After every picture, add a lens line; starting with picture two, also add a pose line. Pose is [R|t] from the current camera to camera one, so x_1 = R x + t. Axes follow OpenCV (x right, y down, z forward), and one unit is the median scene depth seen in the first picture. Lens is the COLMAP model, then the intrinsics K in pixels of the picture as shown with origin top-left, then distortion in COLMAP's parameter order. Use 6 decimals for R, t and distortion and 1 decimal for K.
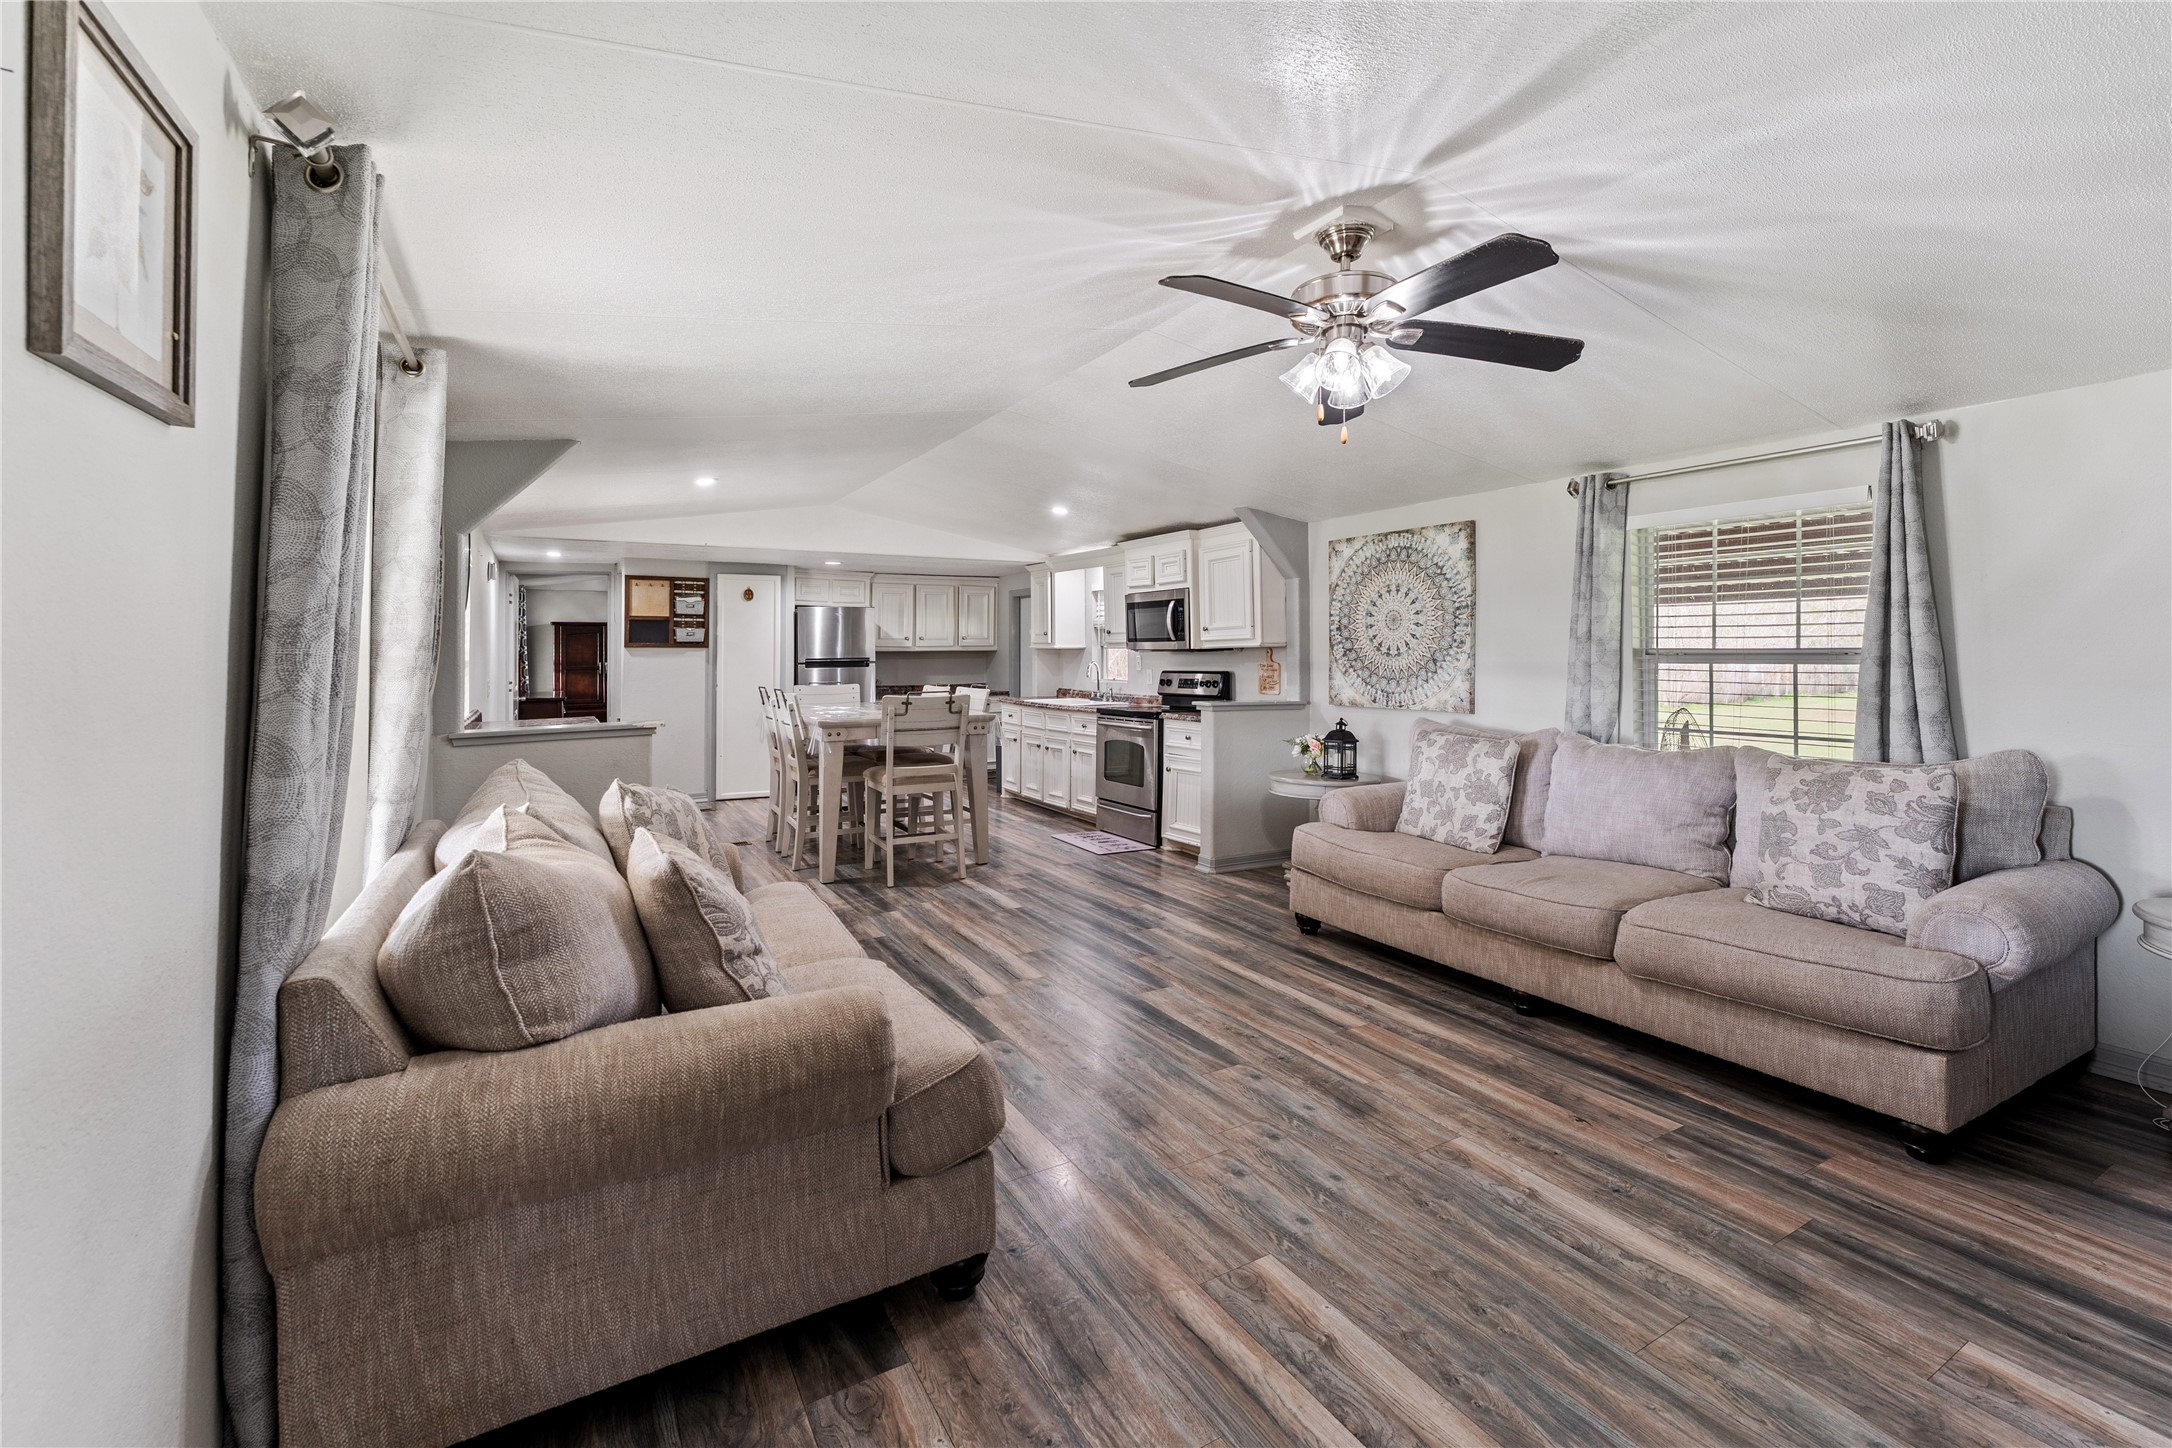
lens RADIAL K [[918.9, 0, 1136.7], [0, 918.9, 650.1], [0, 0, 1]] dist [-0.000823, -0.000653]
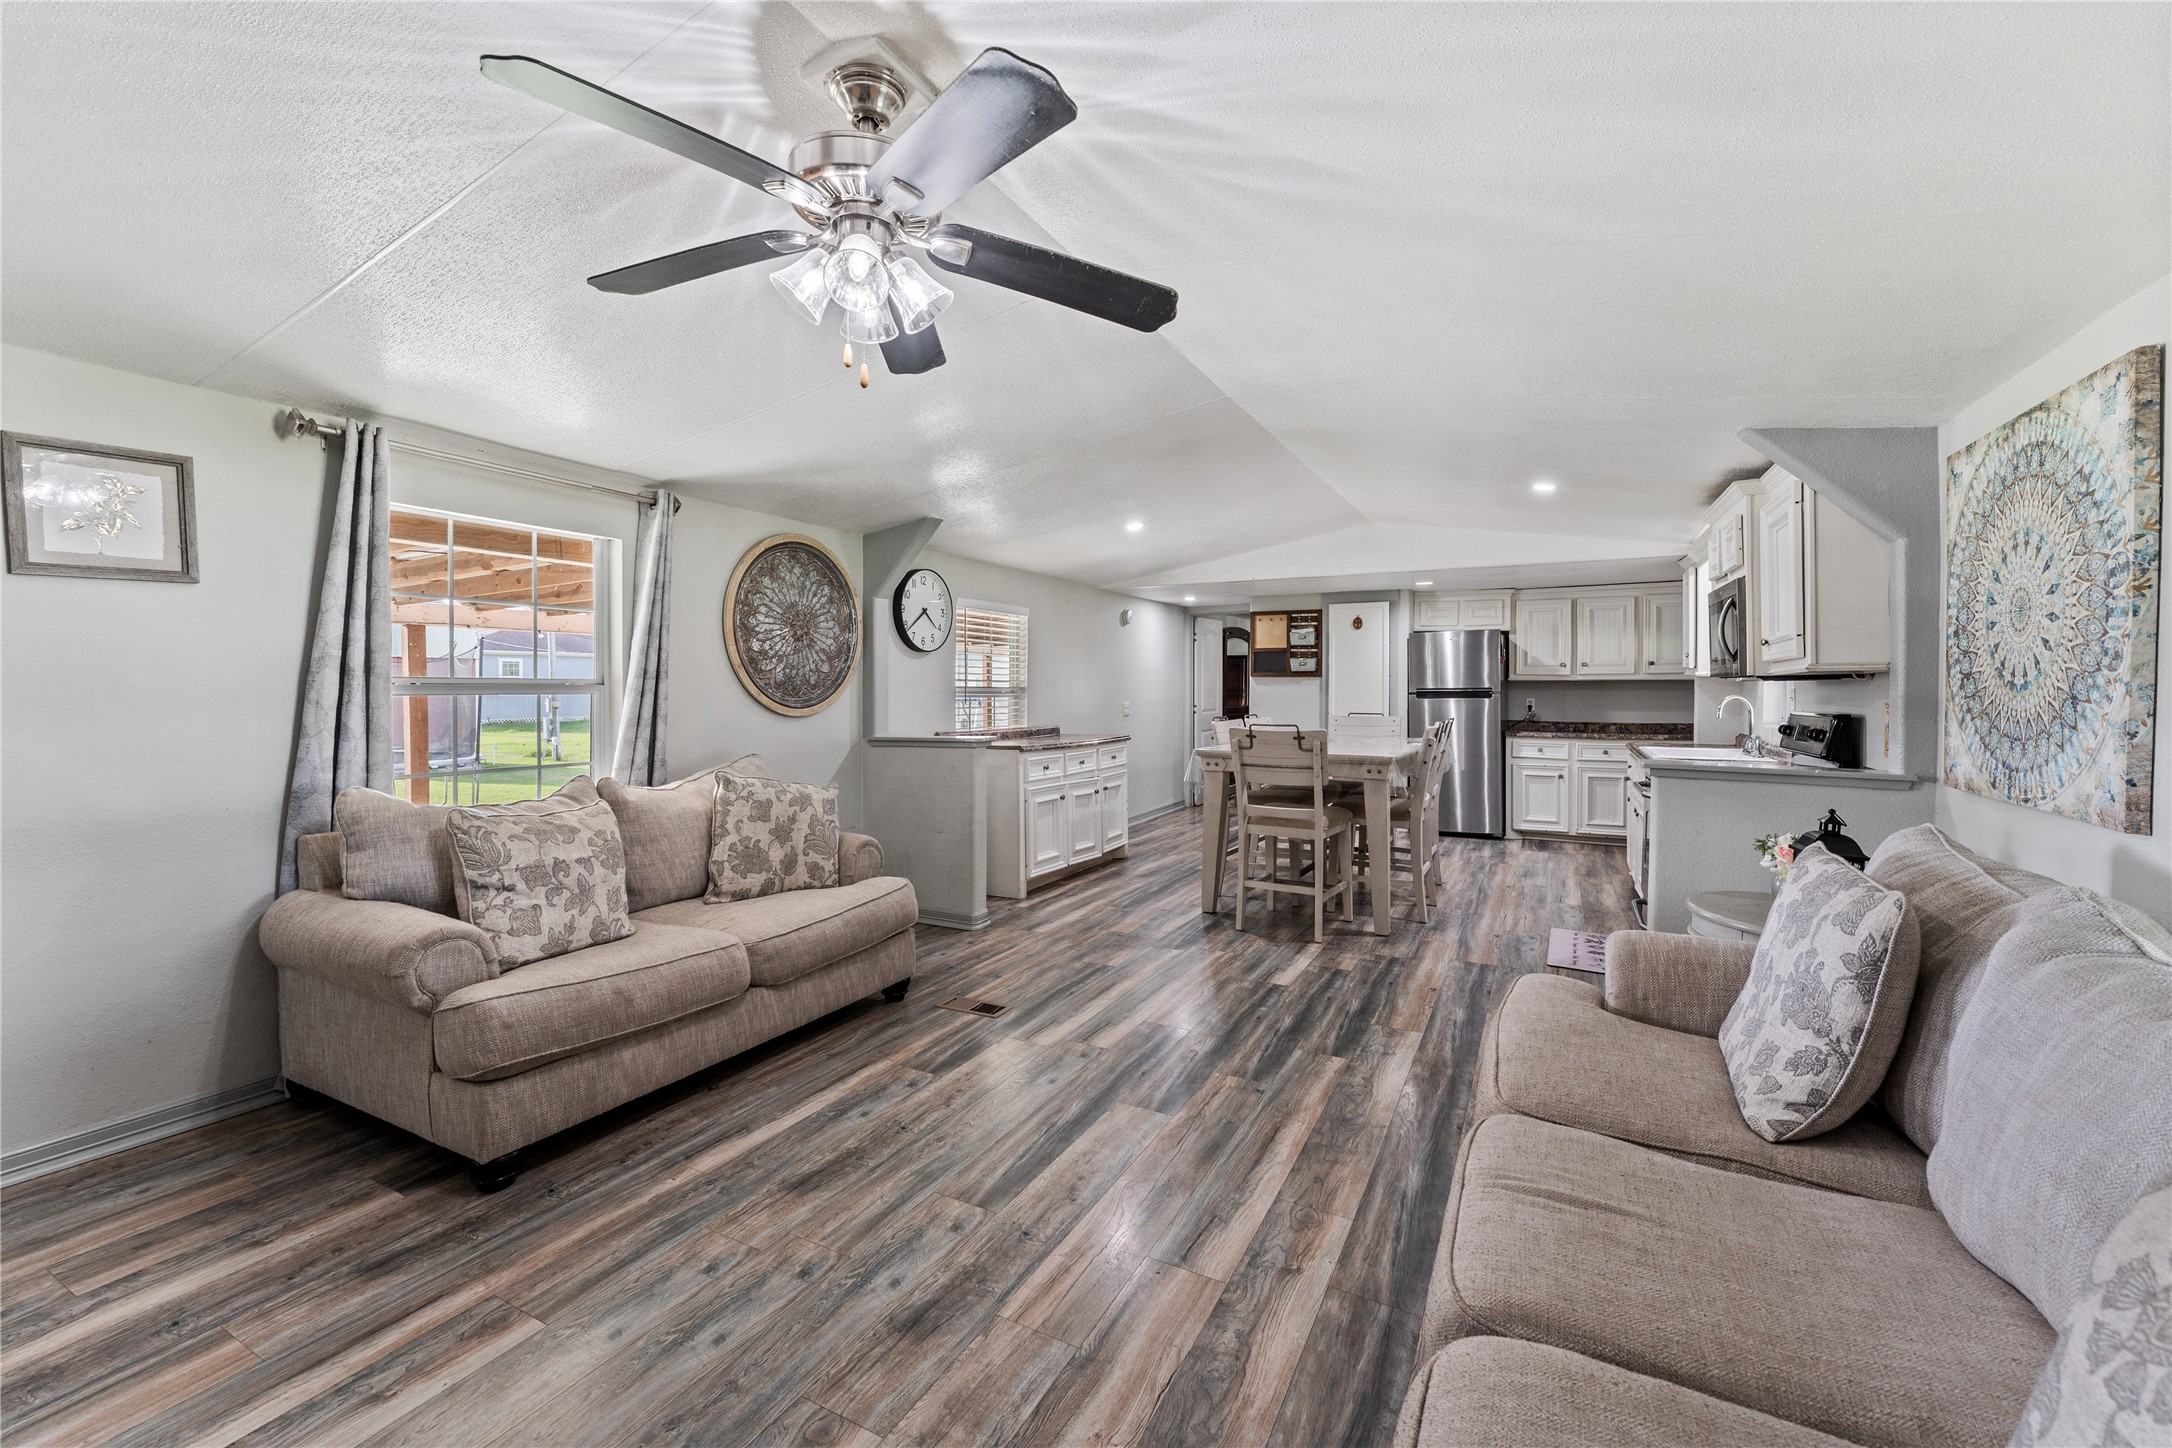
lens RADIAL K [[918.9, 0, 1060.3], [0, 918.9, 700.6], [0, 0, 1]] dist [-0.000823, -0.000653]
pose [[0.497715, 0.018377, -0.867146, 0.421629], [0.001007, 0.999763, 0.021766, 0.001822], [0.867340, -0.011706, 0.497578, 0.350457]]
